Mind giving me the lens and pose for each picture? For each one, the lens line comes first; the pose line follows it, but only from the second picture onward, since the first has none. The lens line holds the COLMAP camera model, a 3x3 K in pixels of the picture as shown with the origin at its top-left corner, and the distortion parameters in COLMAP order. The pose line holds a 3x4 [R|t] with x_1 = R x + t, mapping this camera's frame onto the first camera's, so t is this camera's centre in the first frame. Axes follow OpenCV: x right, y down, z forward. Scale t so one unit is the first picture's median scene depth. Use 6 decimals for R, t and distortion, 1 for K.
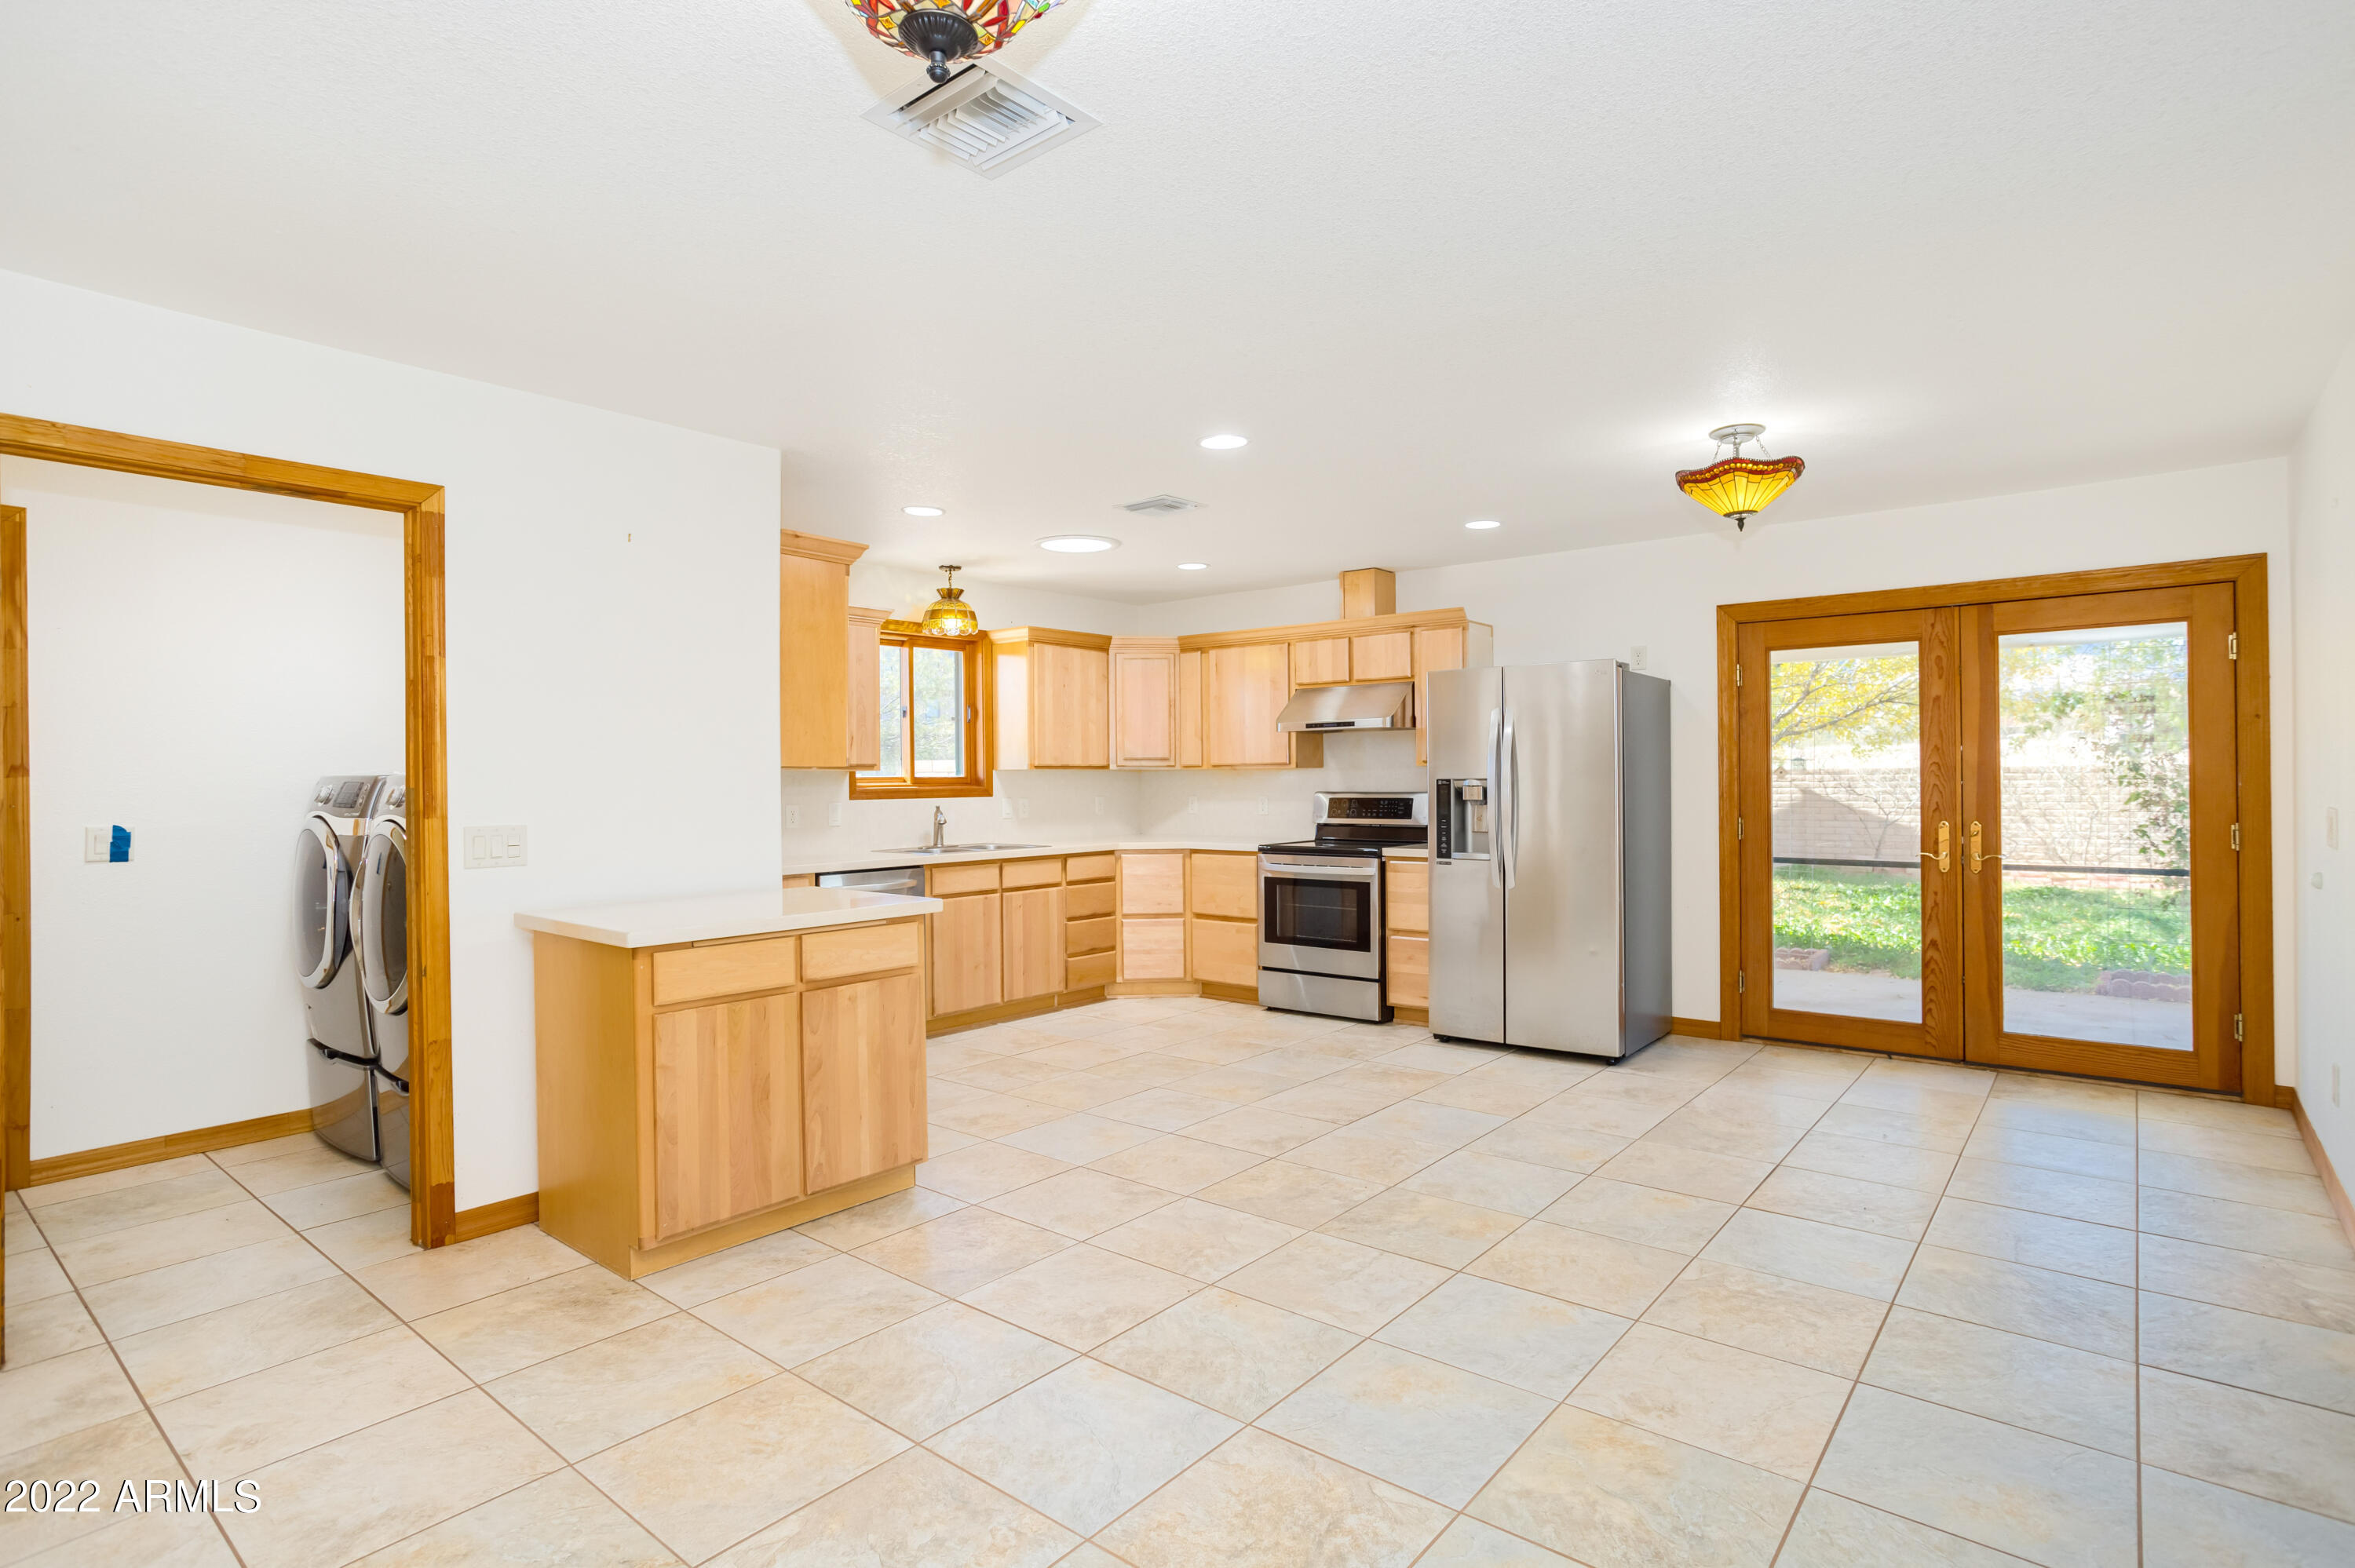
lens RADIAL K [[1173.7, 0, 1194.7], [0, 1173.7, 777.0], [0, 0, 1]] dist [-0.054552, 0.039906]
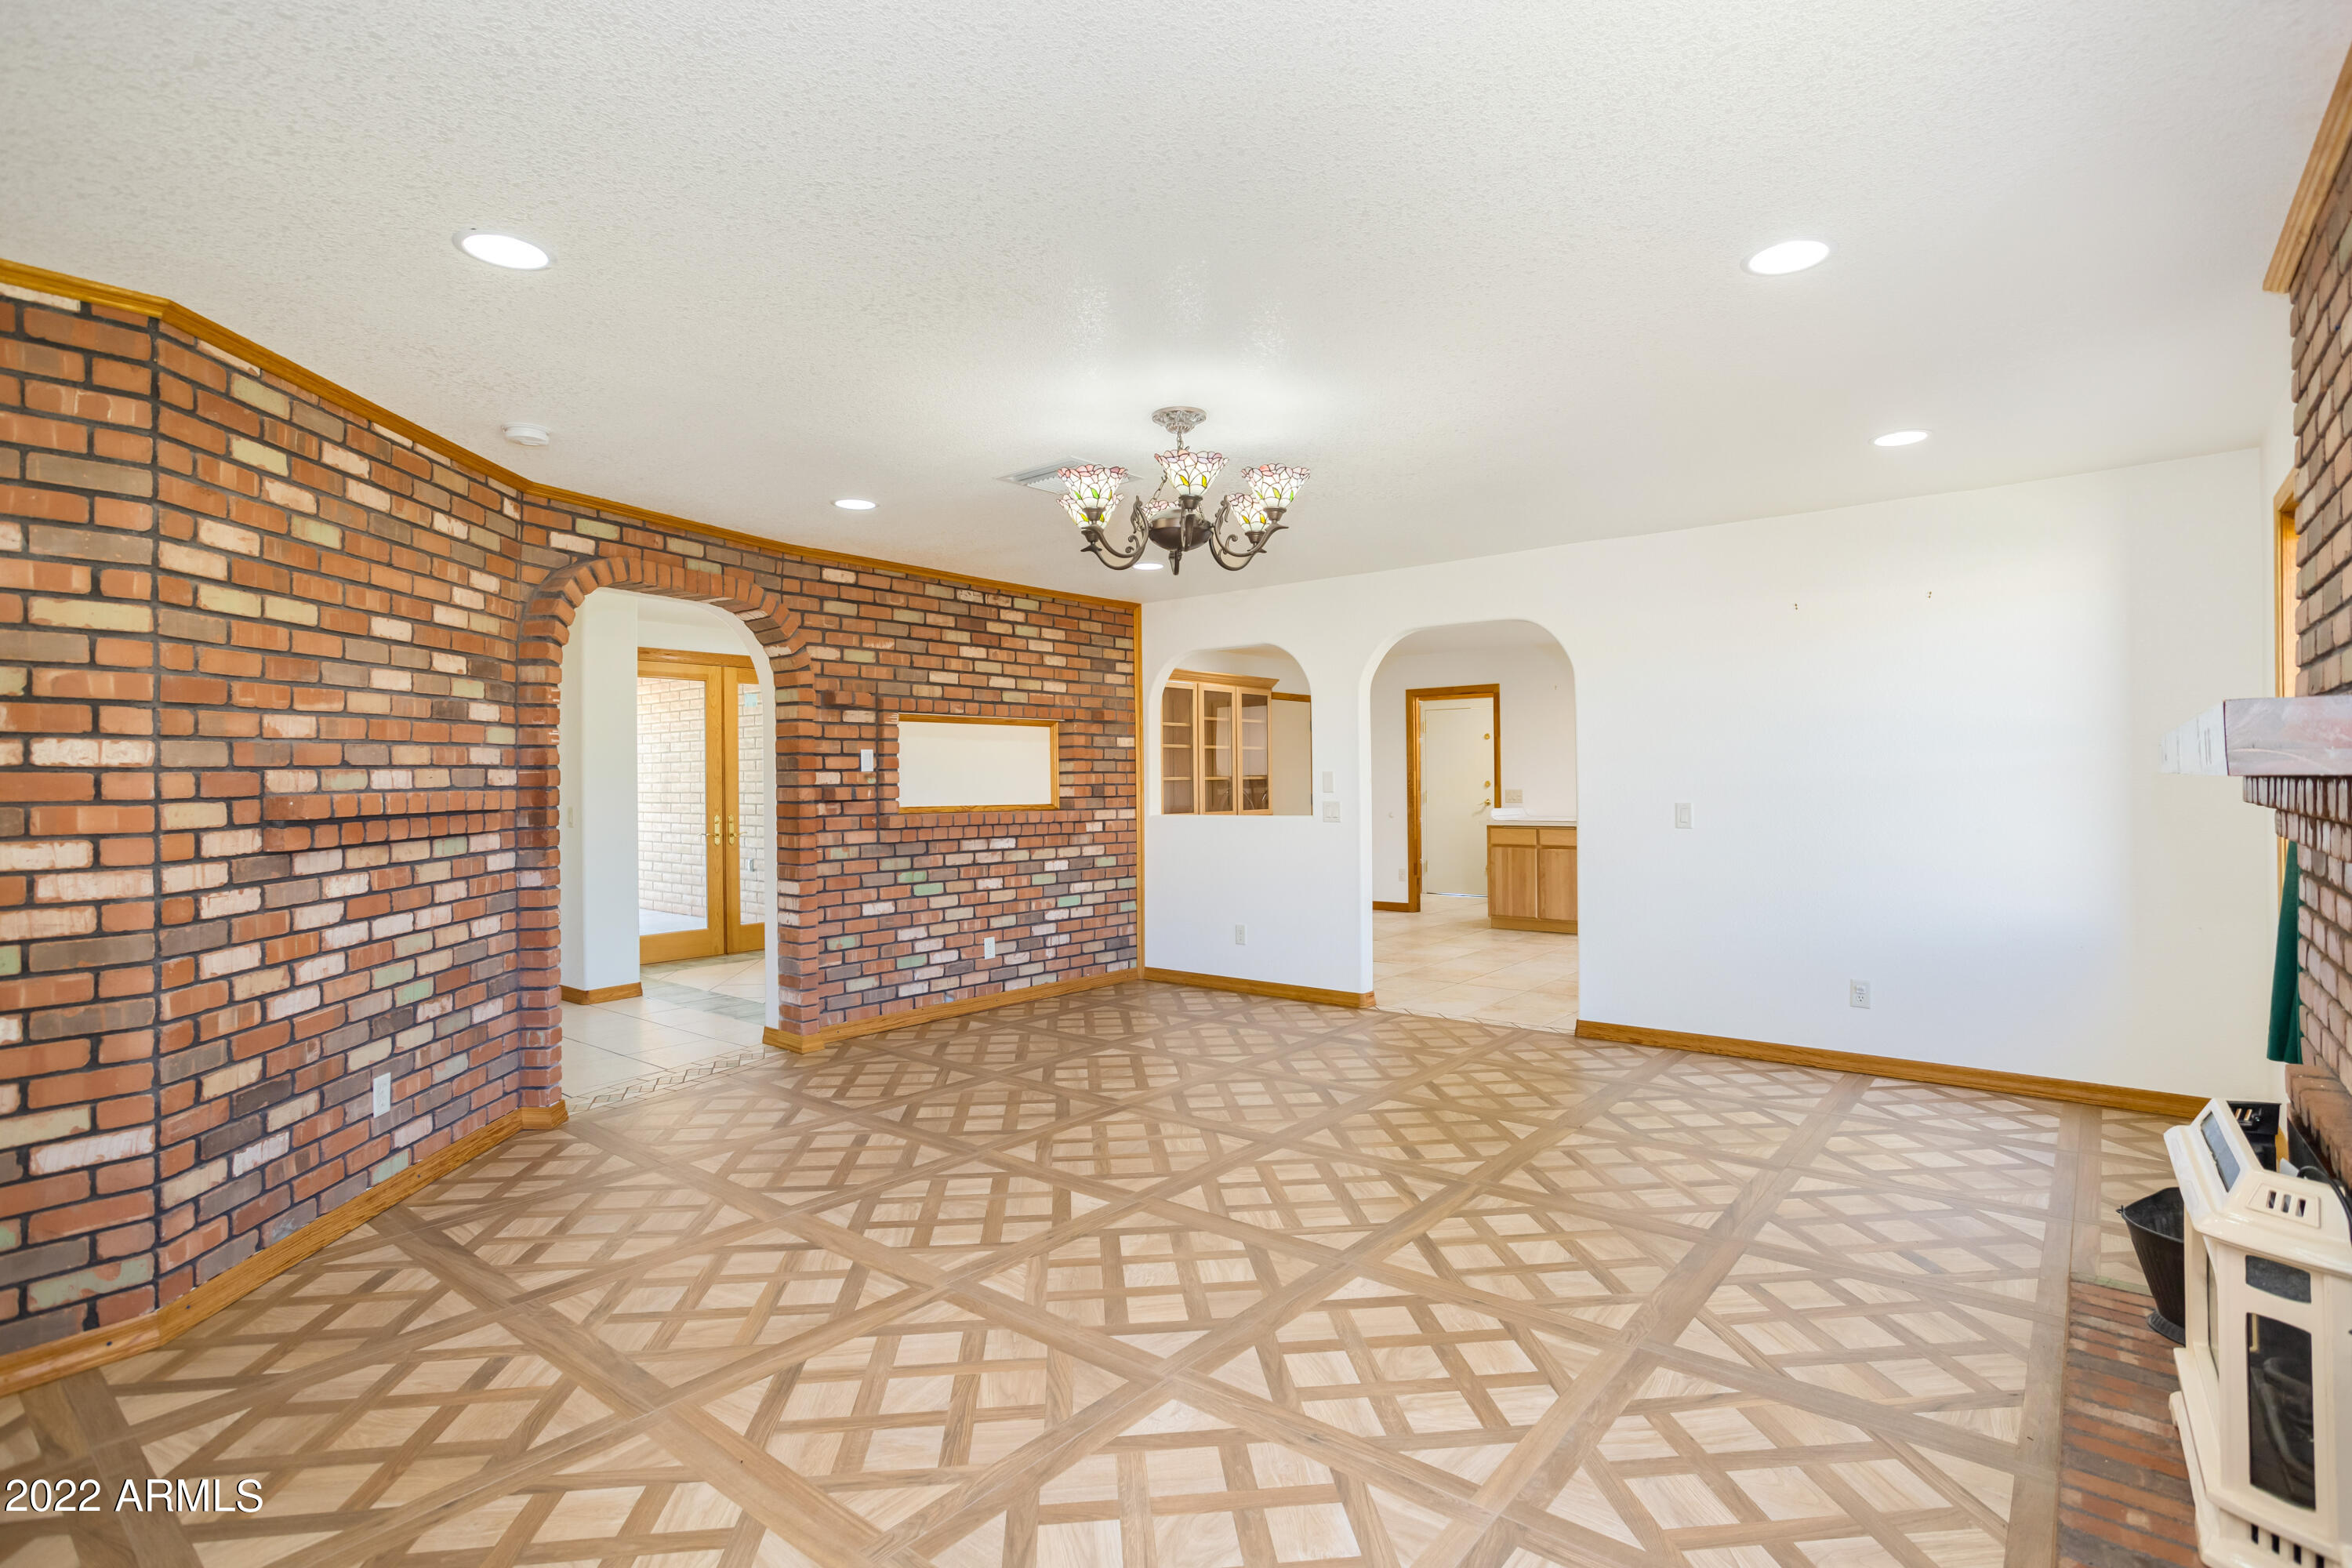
lens RADIAL K [[1146.2, 0, 1183.2], [0, 1146.2, 774.8], [0, 0, 1]] dist [-0.054422, 0.035147]
pose [[0.003849, 0.007149, -0.999967, 1.409892], [0.015416, 0.999855, 0.007208, -0.018739], [0.999874, -0.015443, 0.003739, 0.046402]]
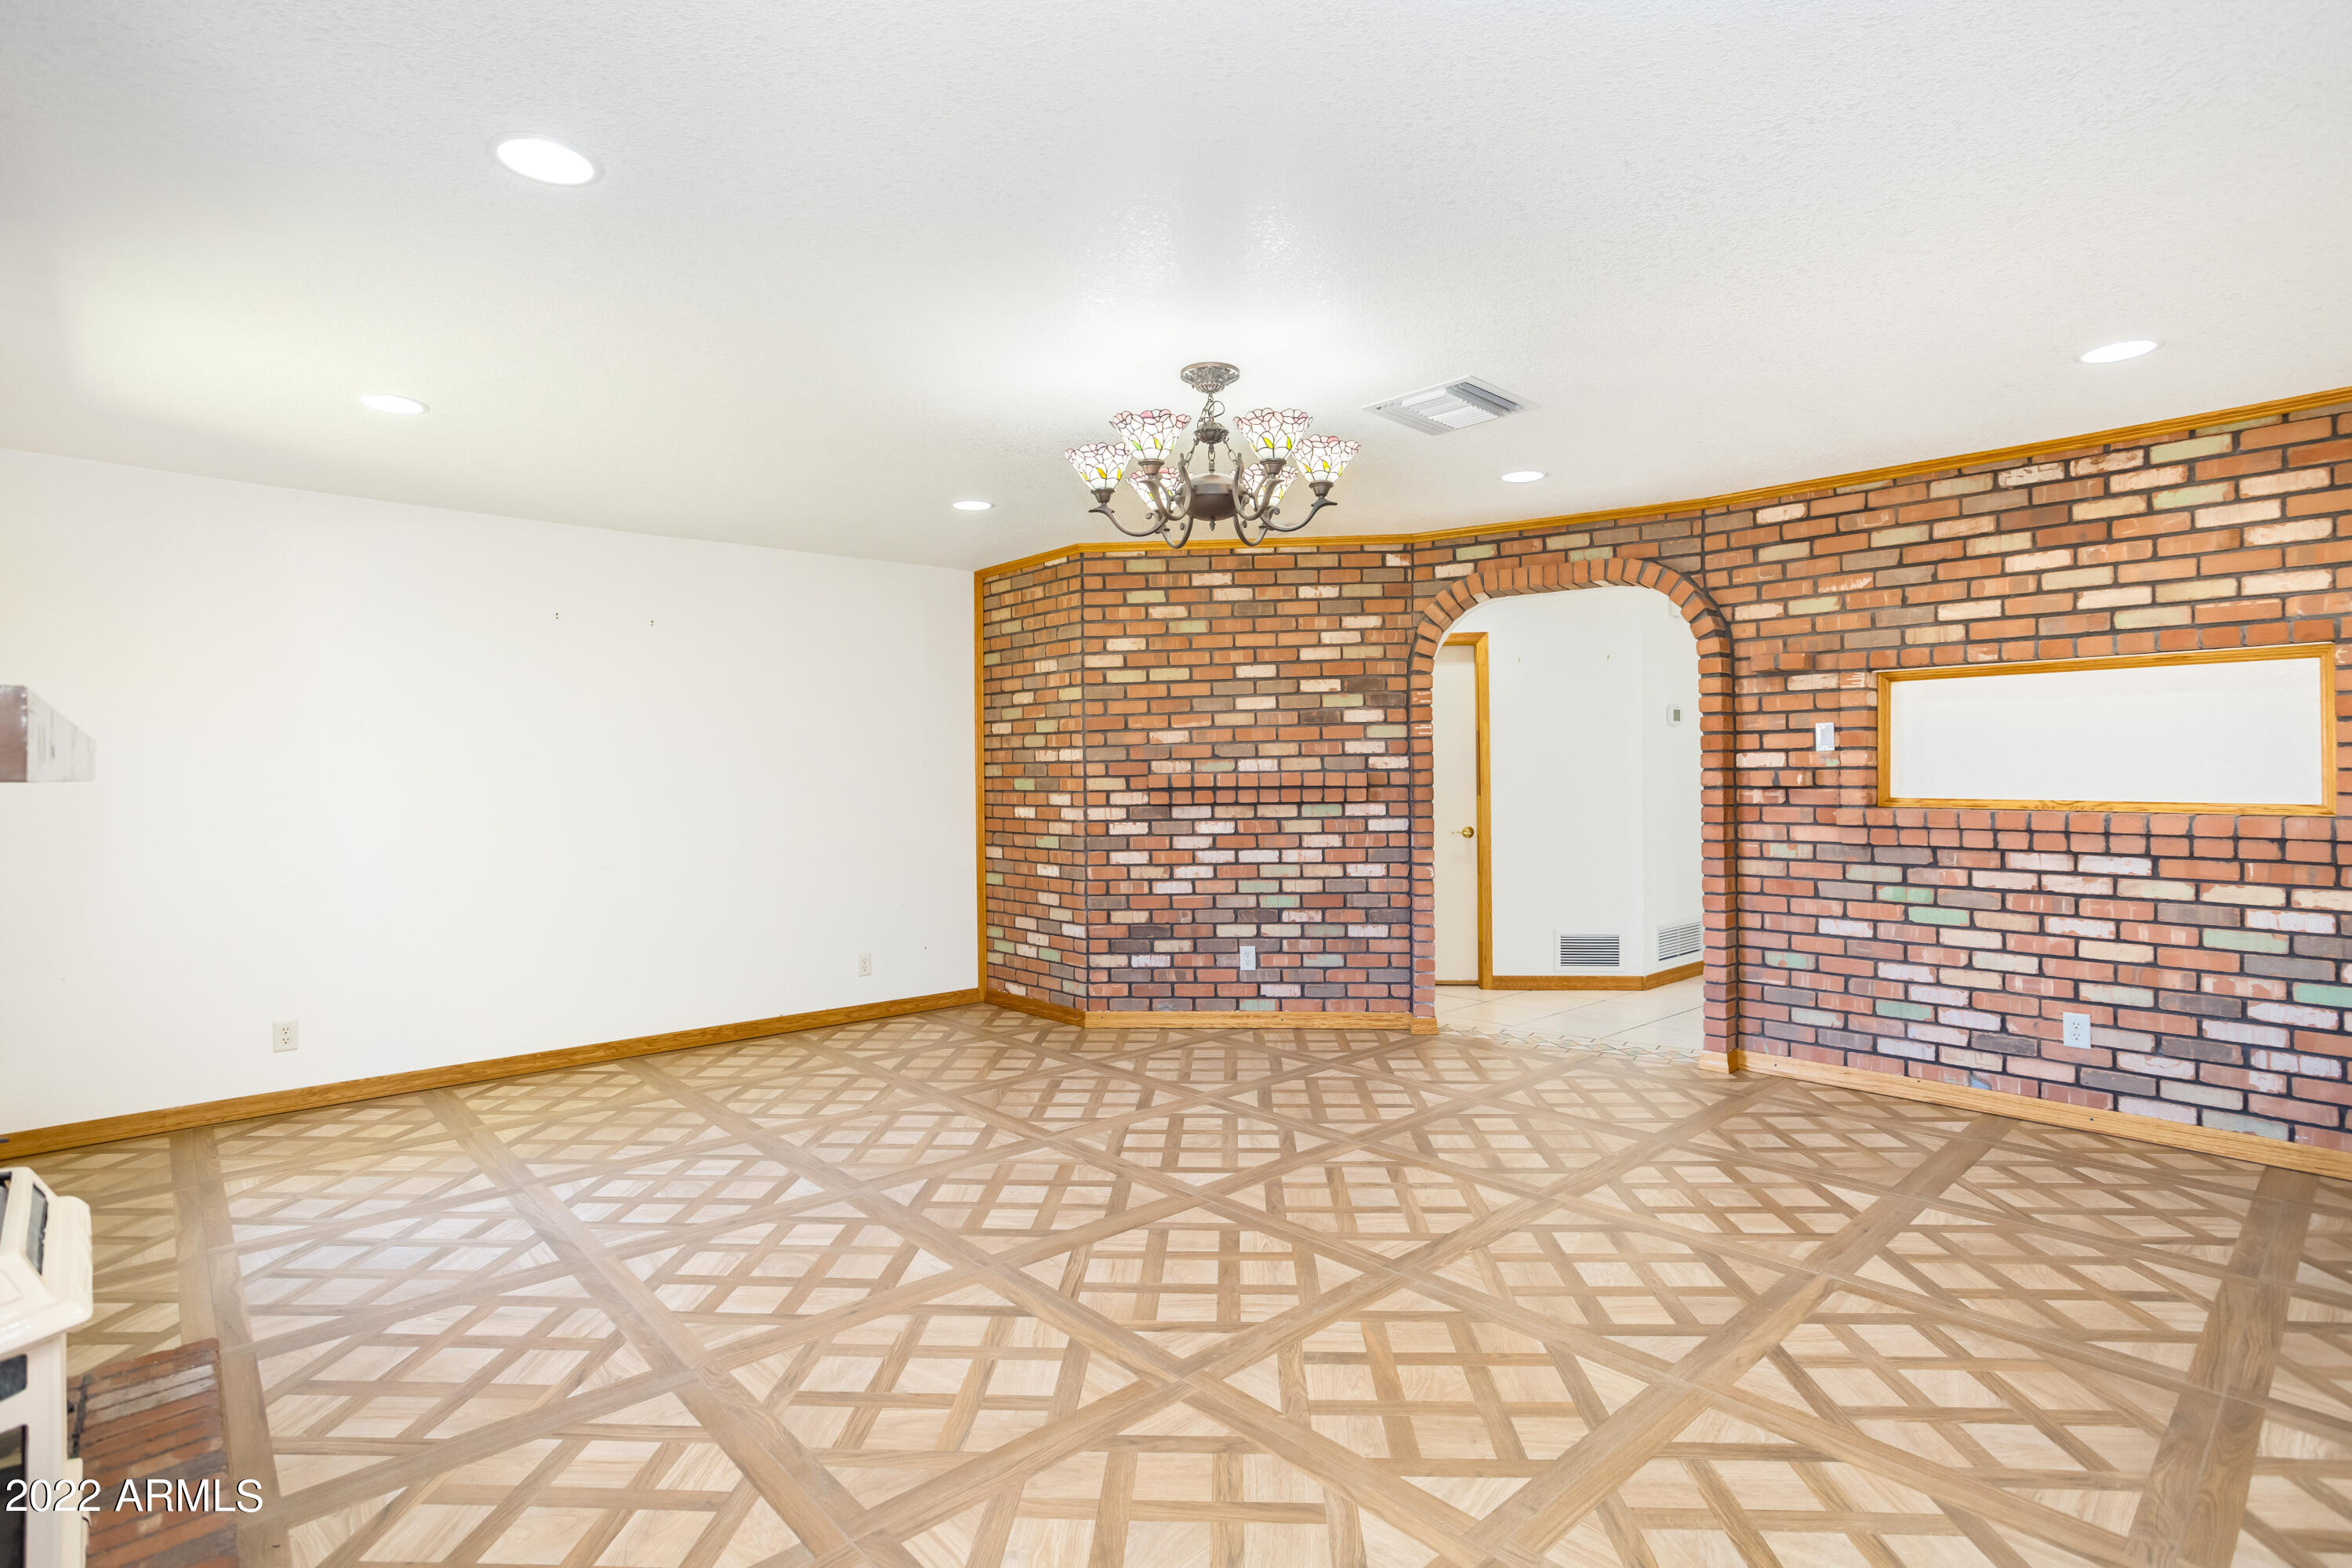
lens RADIAL K [[1146.2, 0, 1183.2], [0, 1146.2, 774.8], [0, 0, 1]] dist [-0.054422, 0.035147]
pose [[-0.990794, 0.019190, 0.134012, 0.740546], [0.018755, 0.999814, -0.004508, -0.006944], [-0.134073, -0.001953, -0.990969, 0.605967]]
